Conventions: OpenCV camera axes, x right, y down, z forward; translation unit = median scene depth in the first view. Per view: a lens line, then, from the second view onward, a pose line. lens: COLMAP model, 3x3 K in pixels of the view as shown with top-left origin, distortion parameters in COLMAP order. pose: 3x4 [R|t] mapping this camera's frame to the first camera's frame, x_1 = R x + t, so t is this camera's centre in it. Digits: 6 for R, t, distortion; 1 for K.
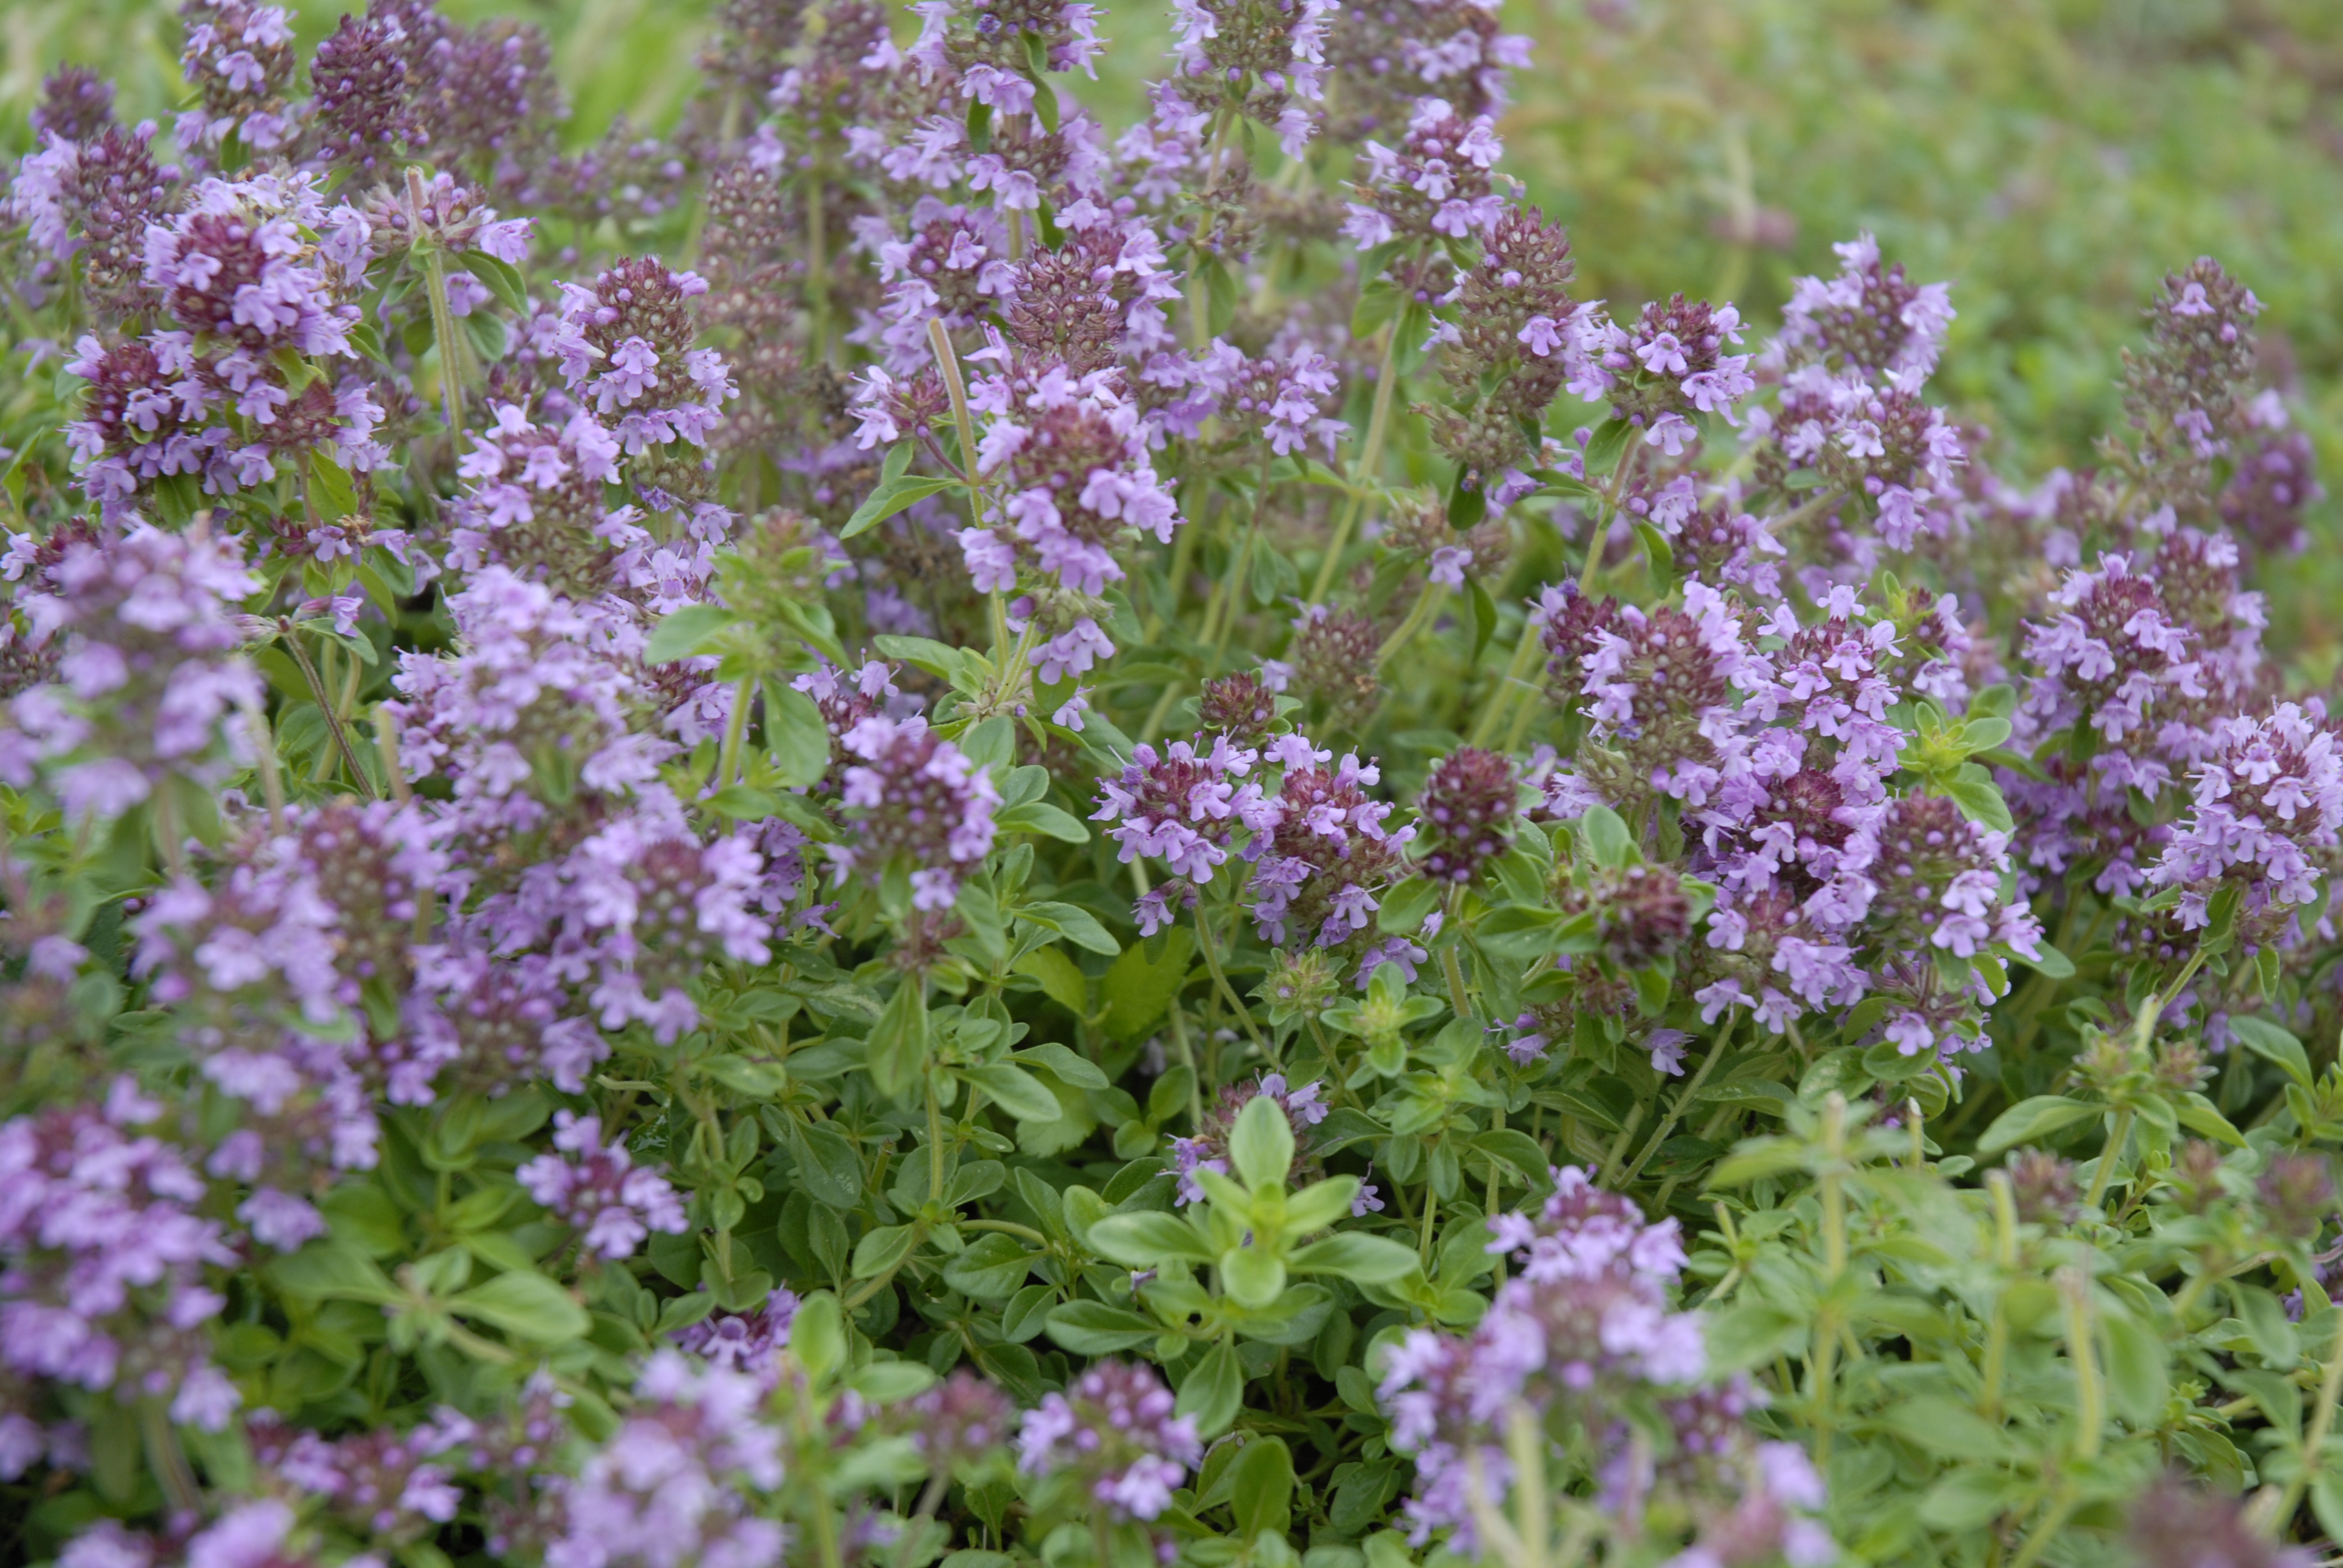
lens RADIAL K [[5136.1, 0, 1171.9], [0, 5136.1, 852.6], [0, 0, 1]] dist [0.150908, -2.261848]
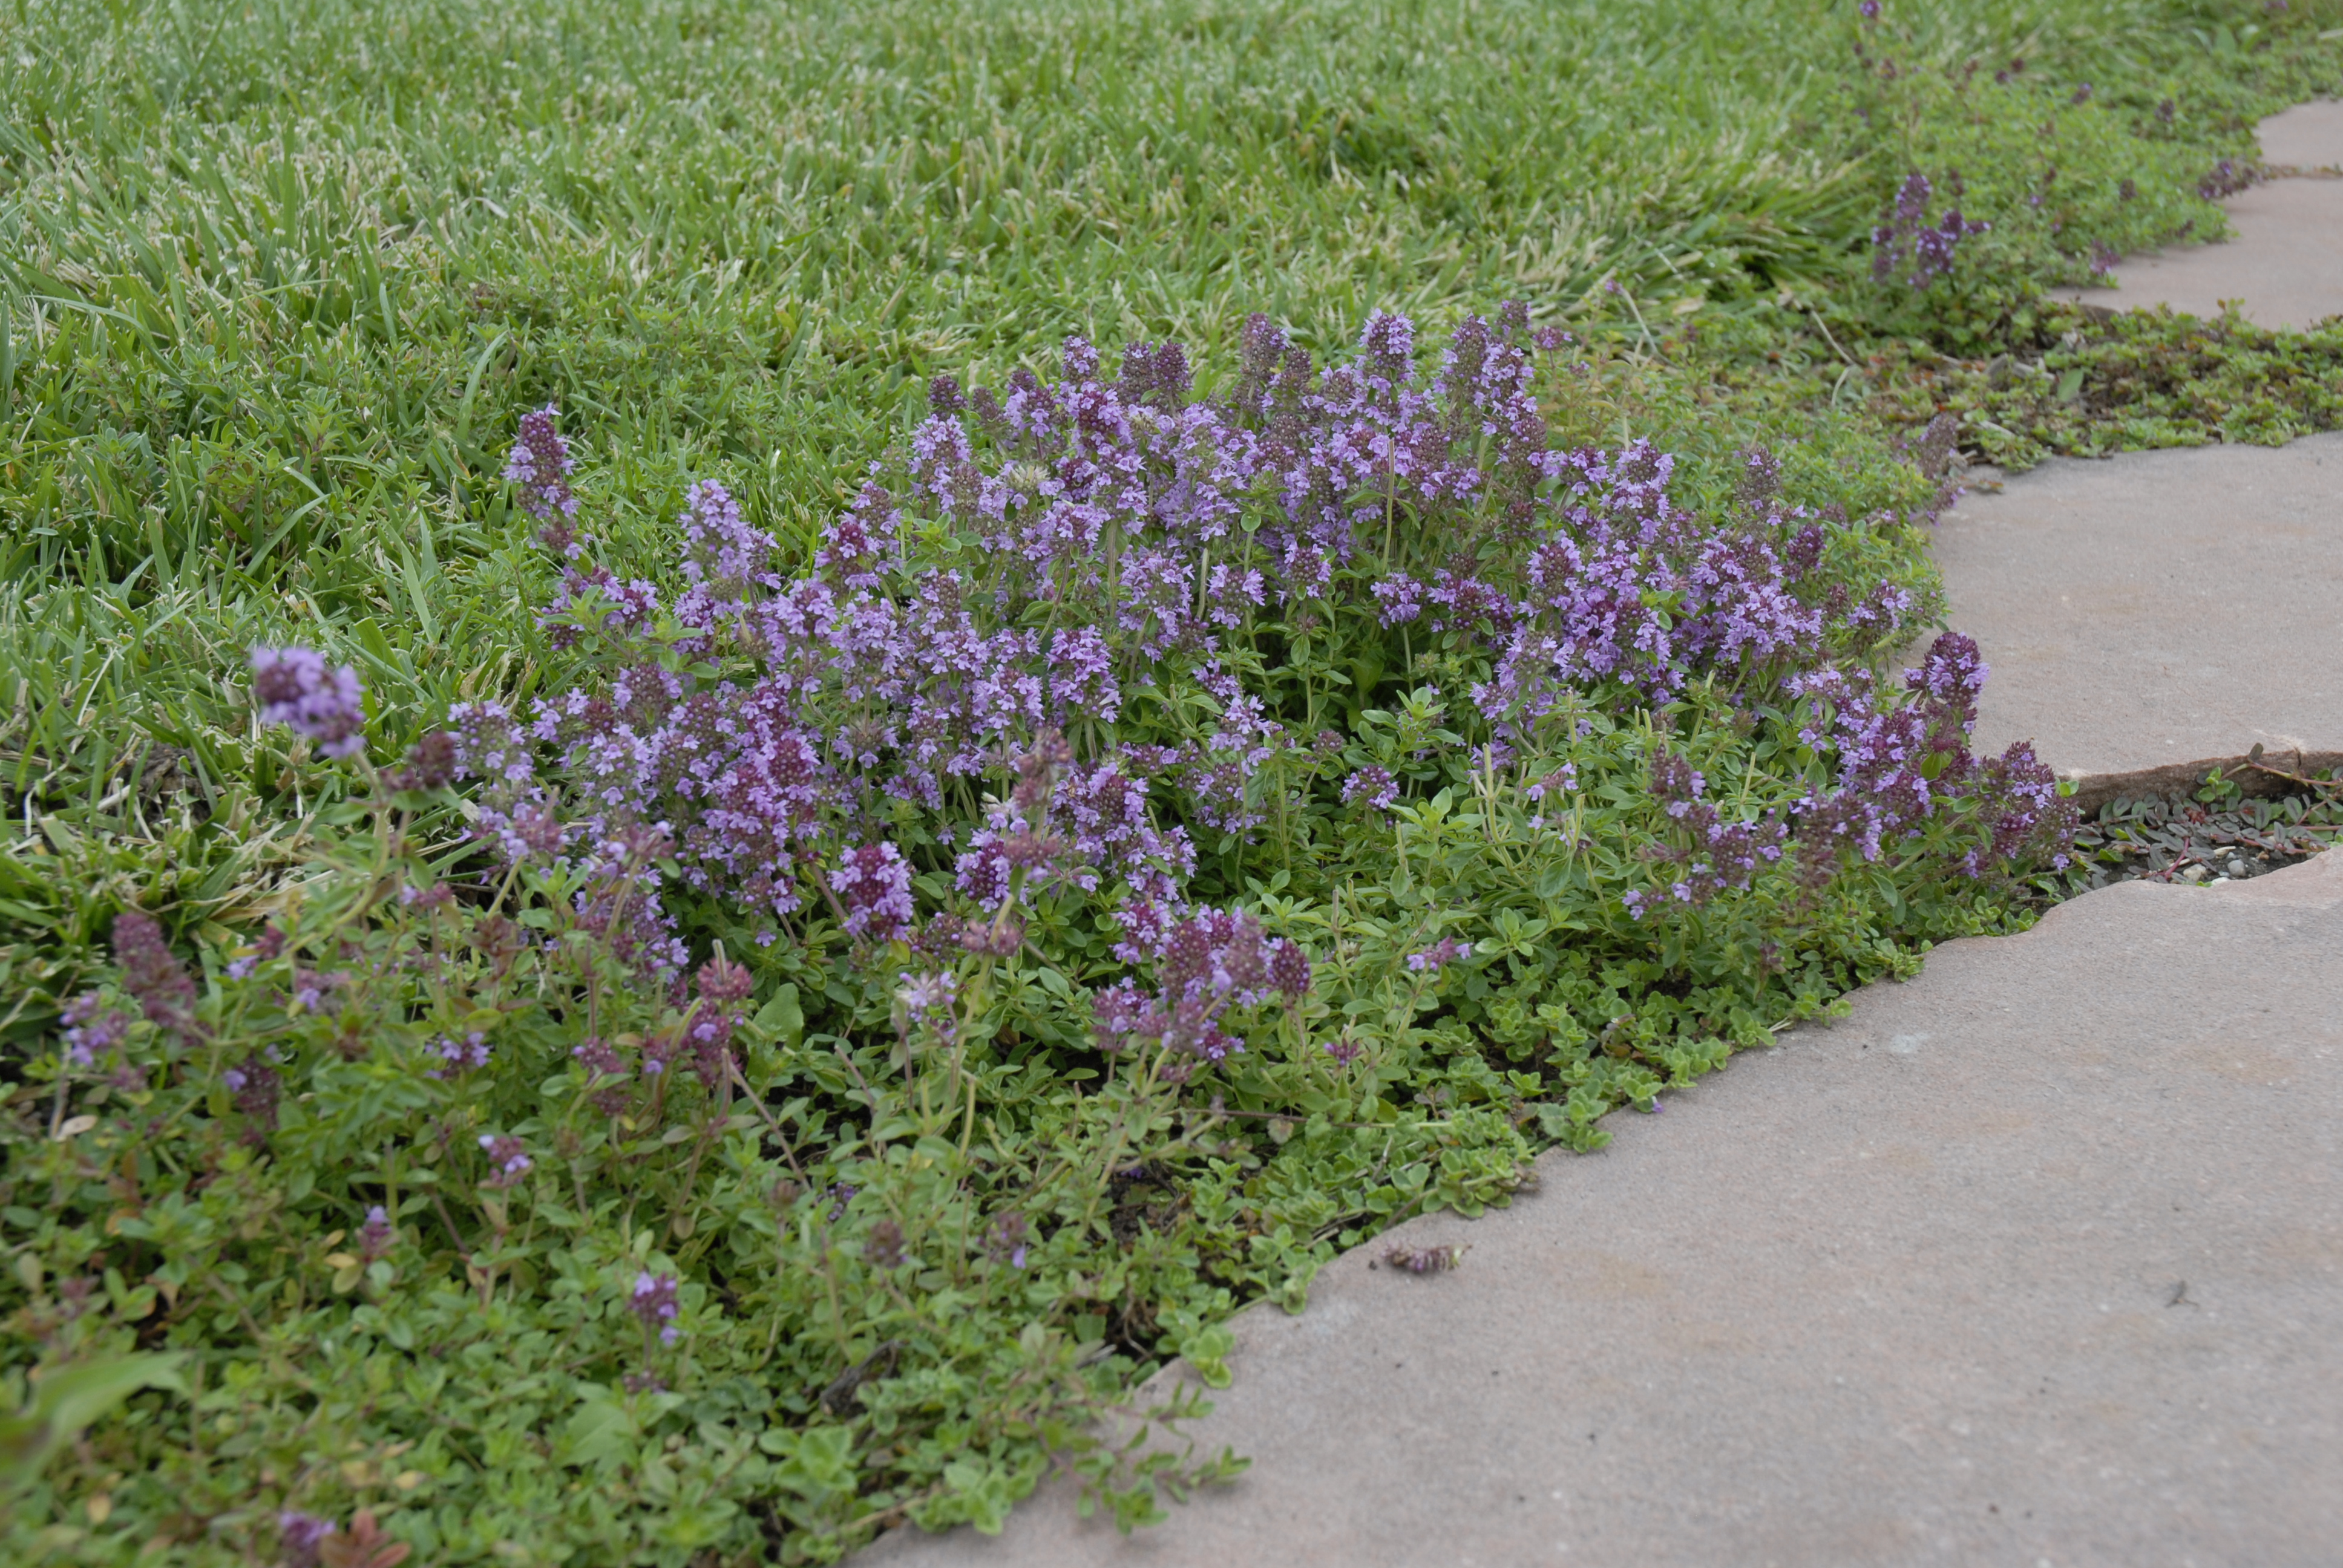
lens RADIAL K [[3538.7, 0, 1171.5], [0, 3538.7, 784.0], [0, 0, 1]] dist [0.014204, 0.008487]
pose [[0.994986, 0.032760, -0.094501, 0.071642], [-0.038543, 0.997452, -0.060029, 0.228812], [0.092294, 0.063370, 0.993713, -1.106137]]
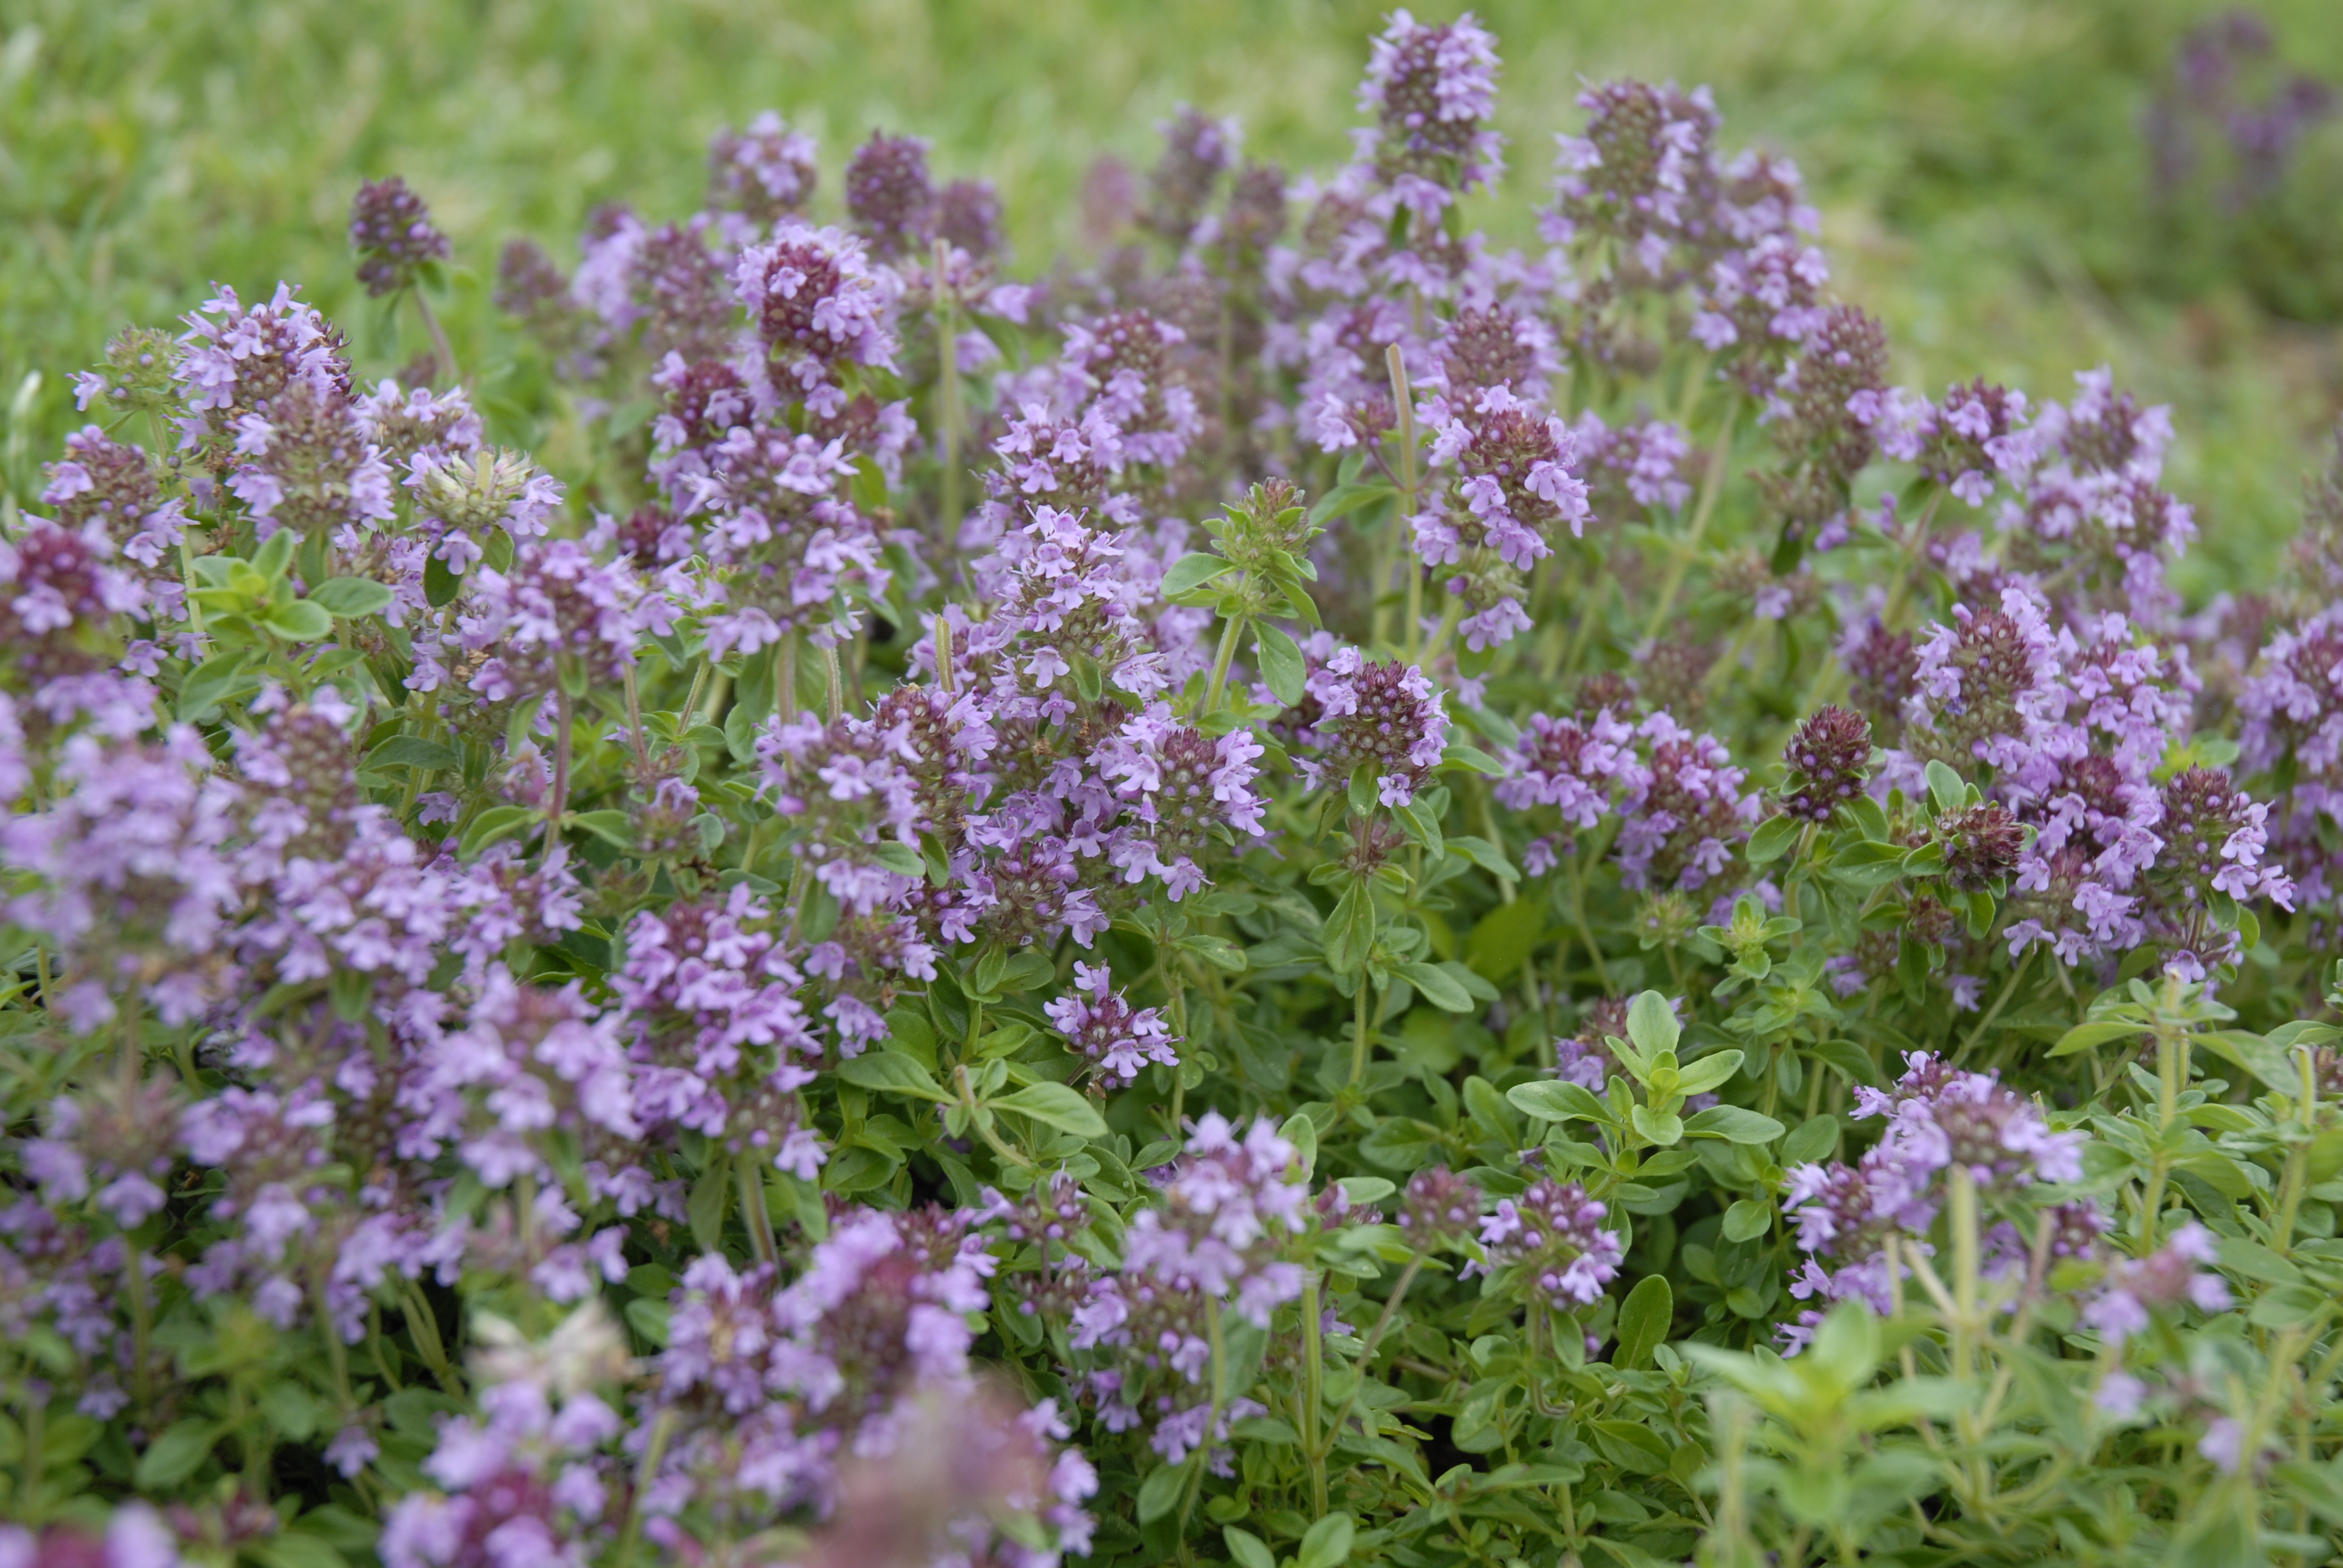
lens RADIAL K [[4001.8, 0, 1171.5], [0, 4001.8, 784.0], [0, 0, 1]] dist [-0.016054, 0.090754]
pose [[0.999067, 0.042739, 0.006203, -0.098483], [-0.041765, 0.992710, -0.113059, 0.106579], [-0.010990, 0.112695, 0.993569, 0.074424]]
